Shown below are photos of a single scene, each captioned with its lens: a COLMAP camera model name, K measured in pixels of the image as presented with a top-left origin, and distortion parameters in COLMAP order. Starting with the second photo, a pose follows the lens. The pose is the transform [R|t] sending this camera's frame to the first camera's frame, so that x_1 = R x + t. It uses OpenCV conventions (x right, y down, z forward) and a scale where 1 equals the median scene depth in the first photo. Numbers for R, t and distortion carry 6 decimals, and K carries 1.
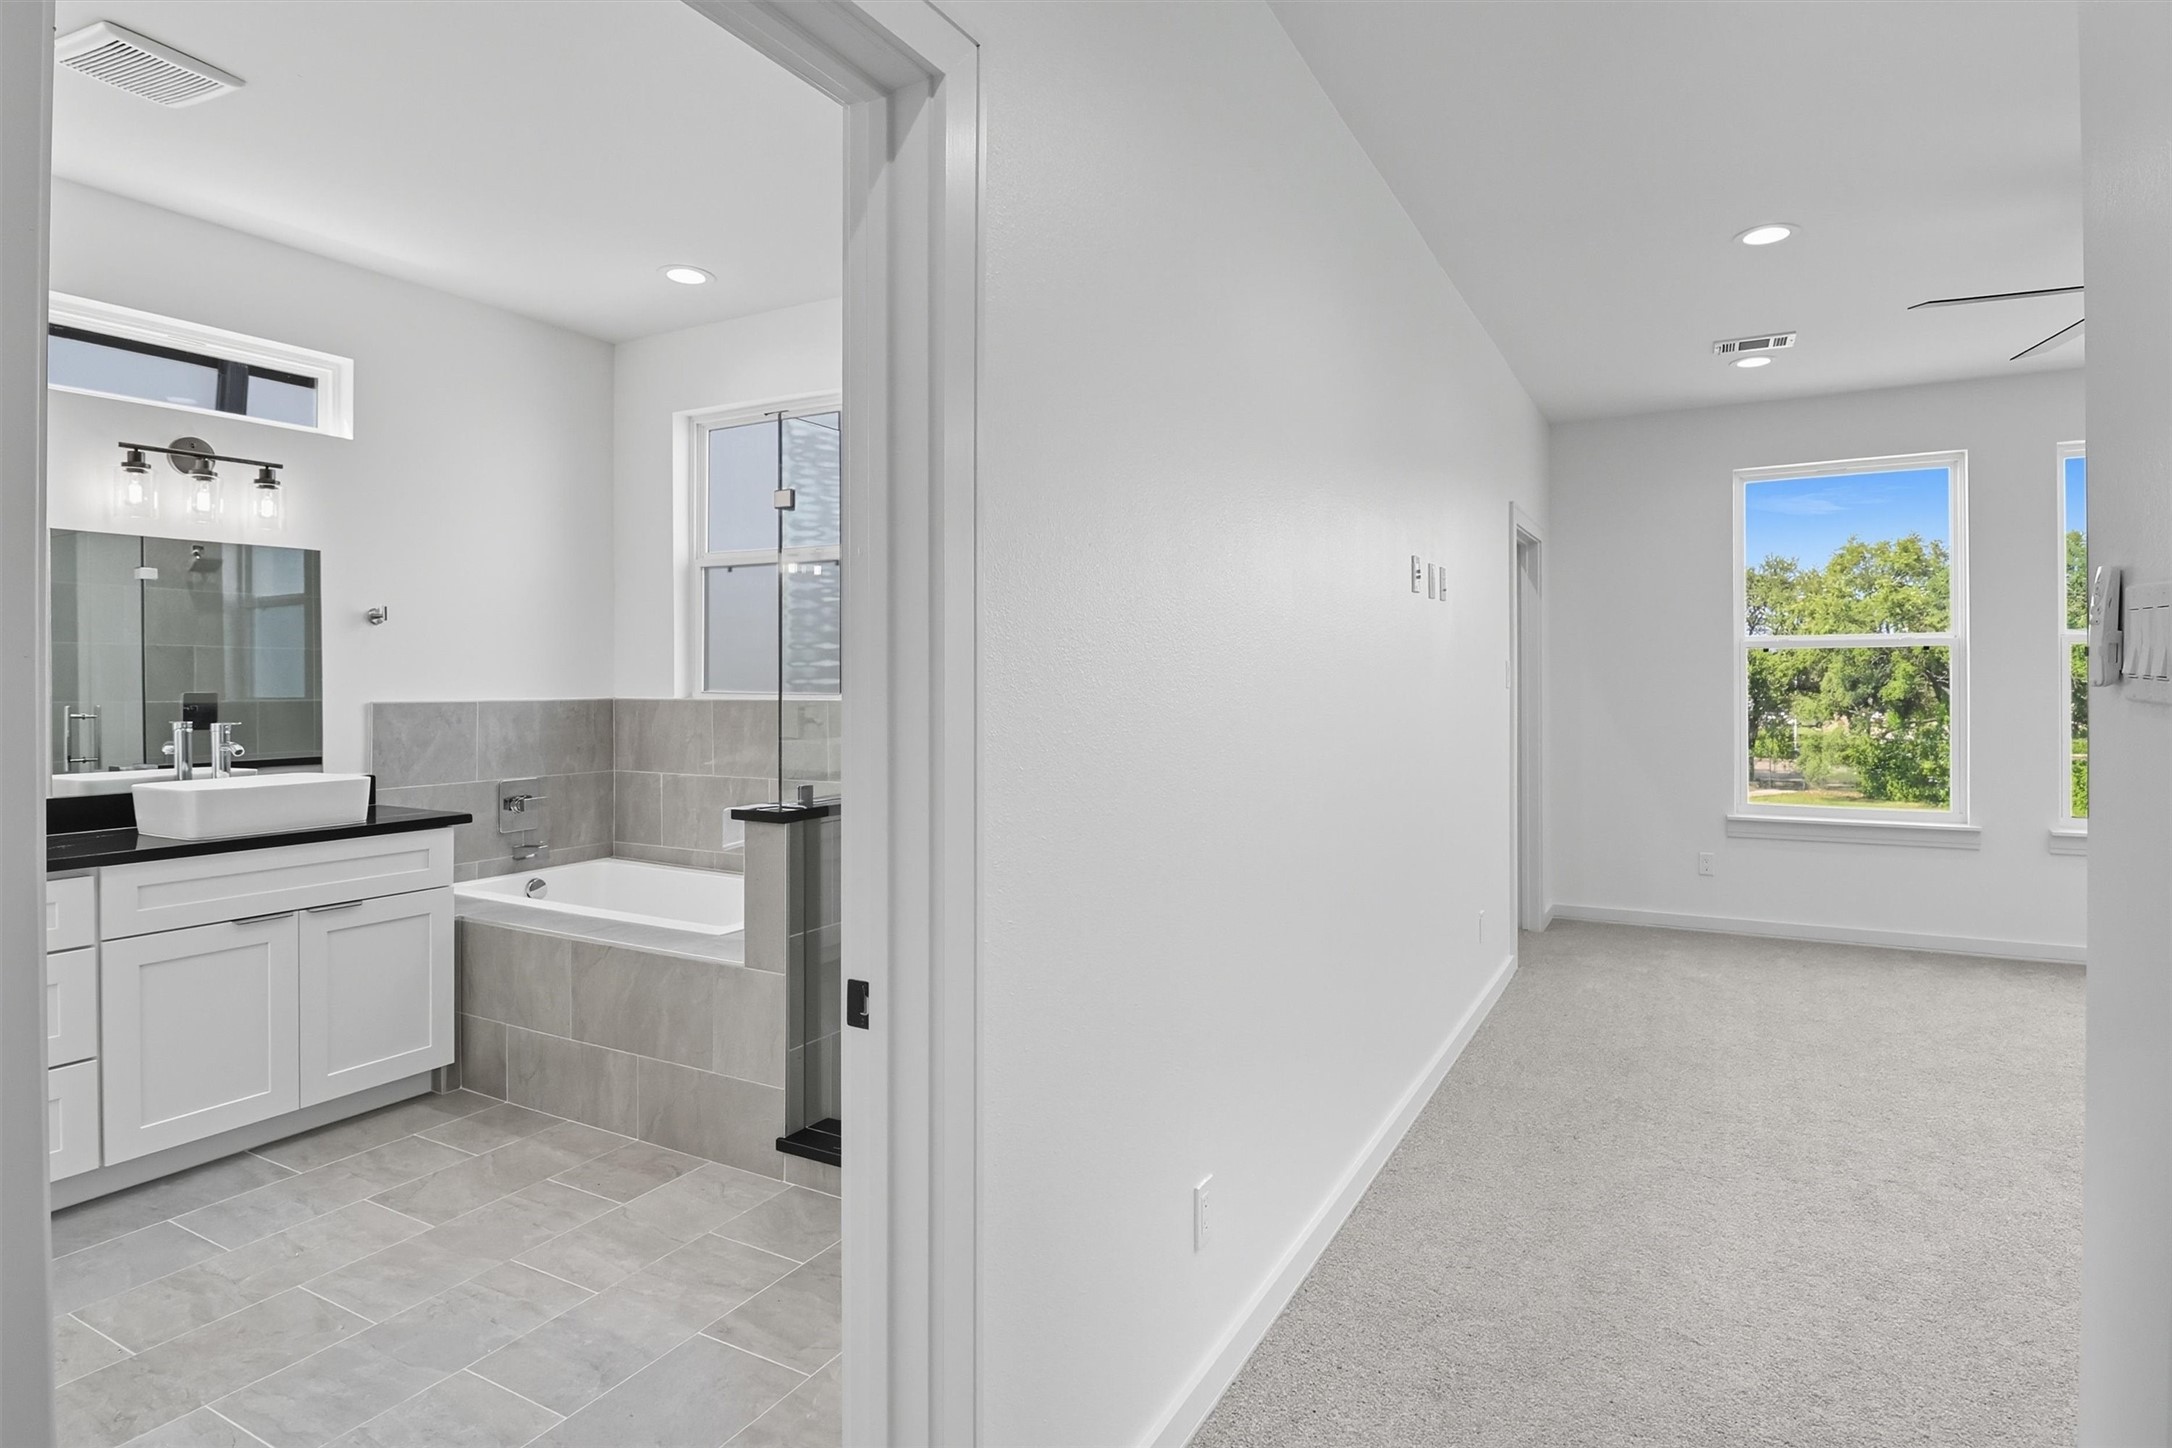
lens RADIAL K [[1133.6, 0, 1110.1], [0, 1133.6, 677.7], [0, 0, 1]] dist [0.002648, -0.011291]
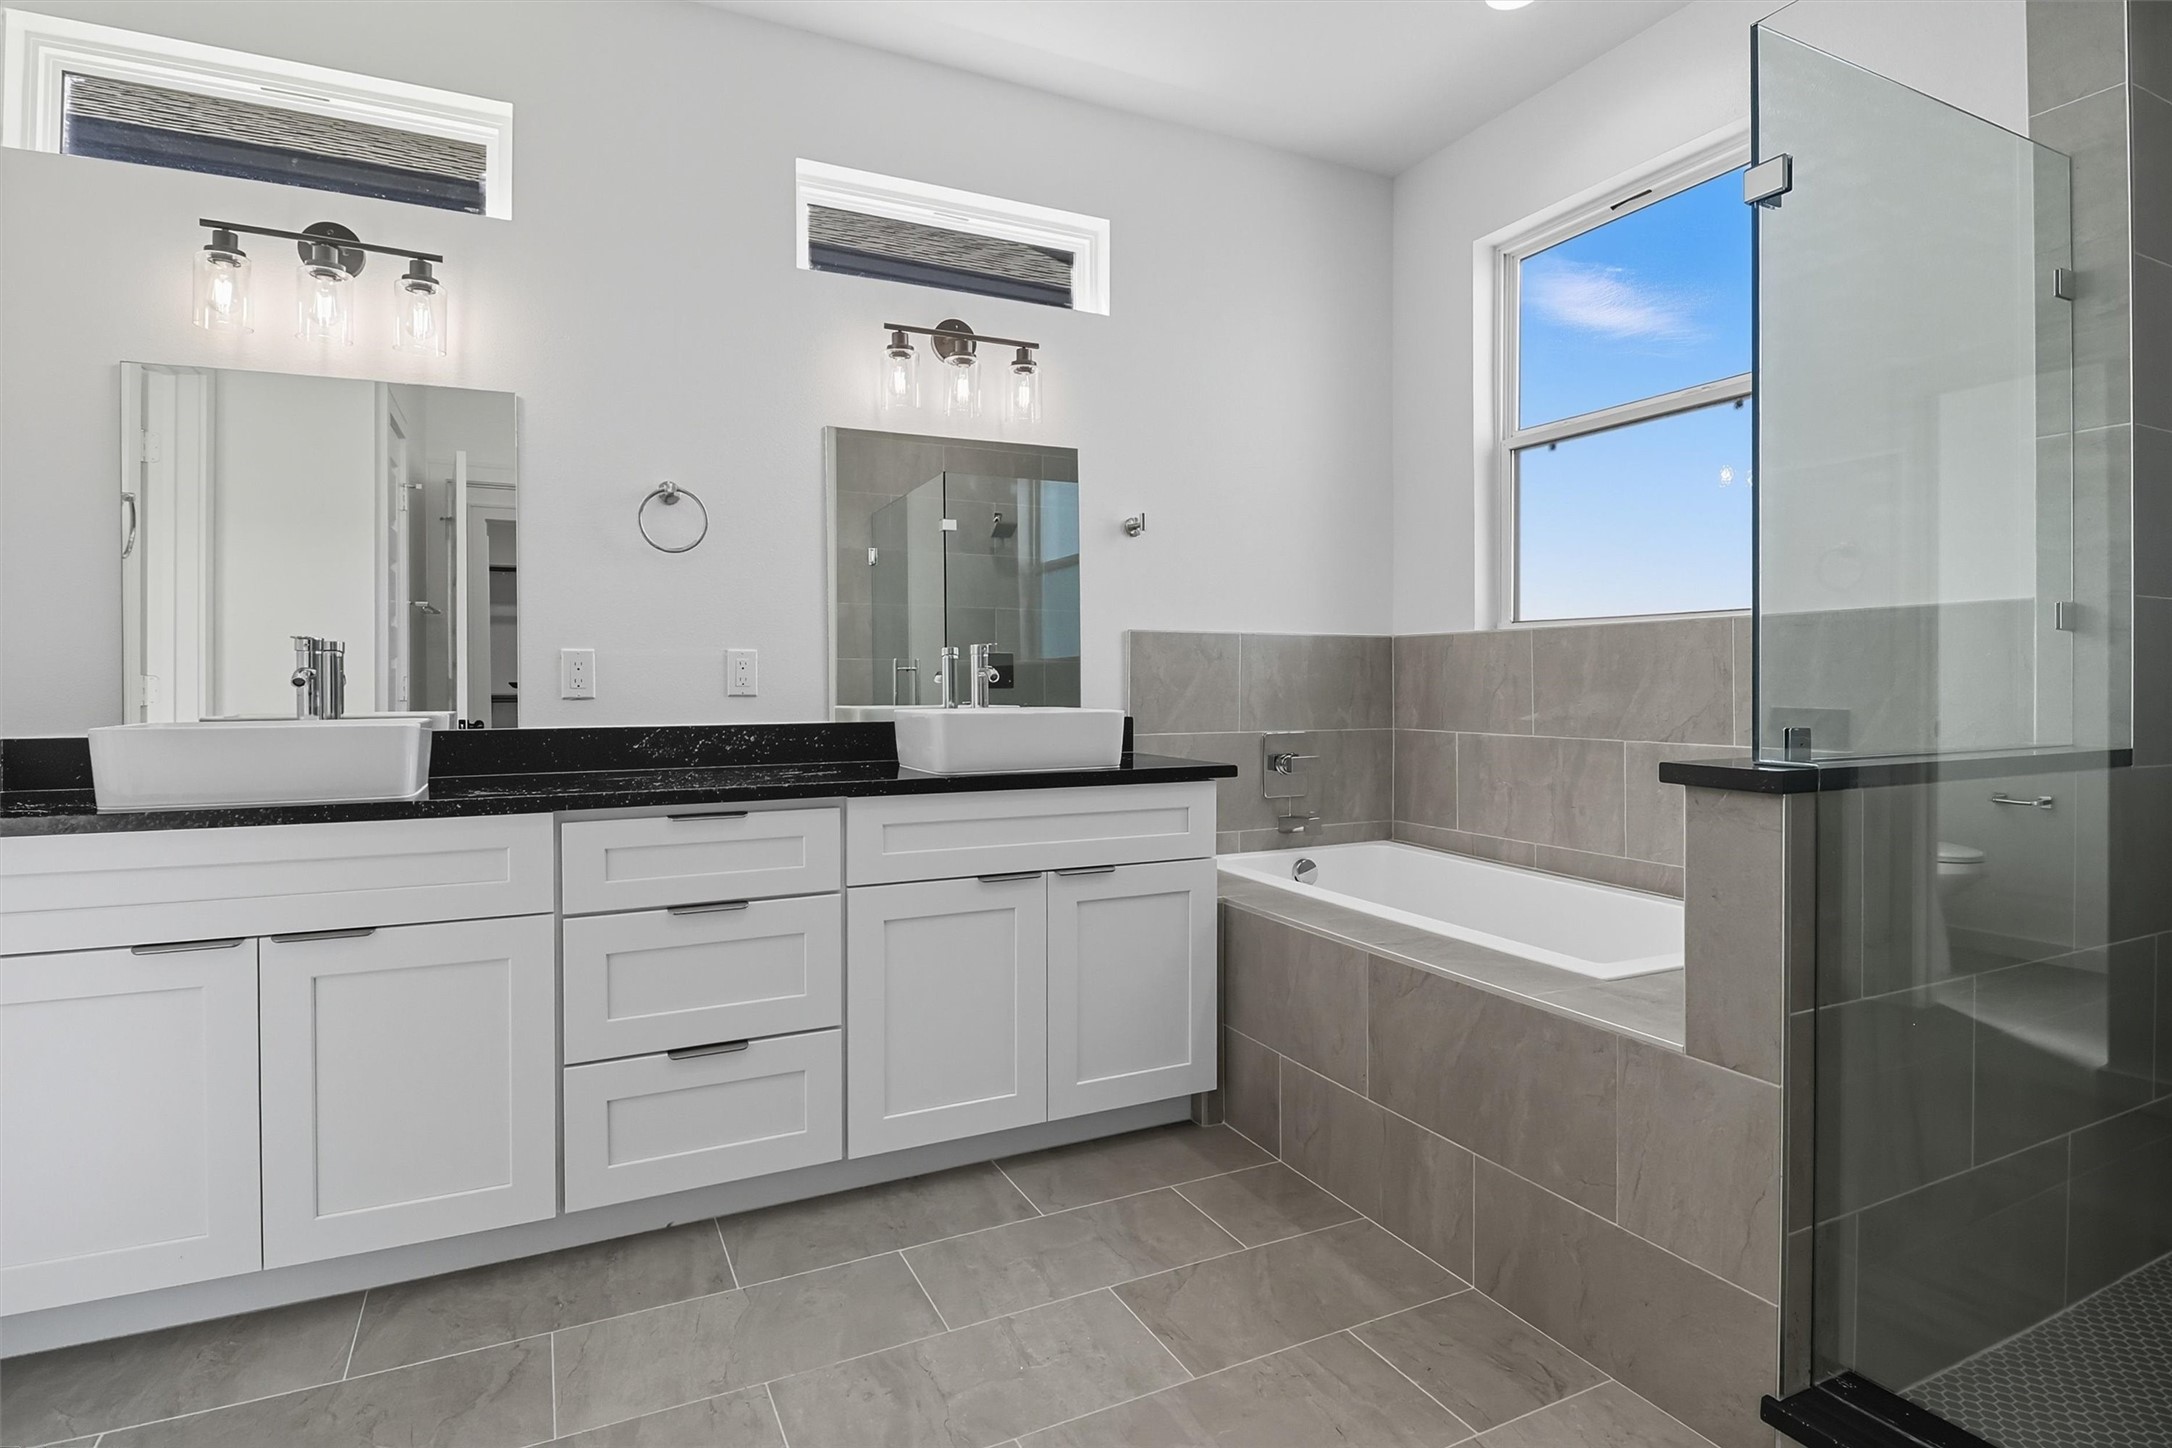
lens RADIAL K [[1133.6, 0, 1110.1], [0, 1133.6, 677.7], [0, 0, 1]] dist [0.002648, -0.011291]
pose [[0.819404, -0.000749, -0.573216, -0.200701], [0.000853, 1.000000, -0.000087, 0.062372], [0.573216, -0.000418, 0.819404, 0.334118]]
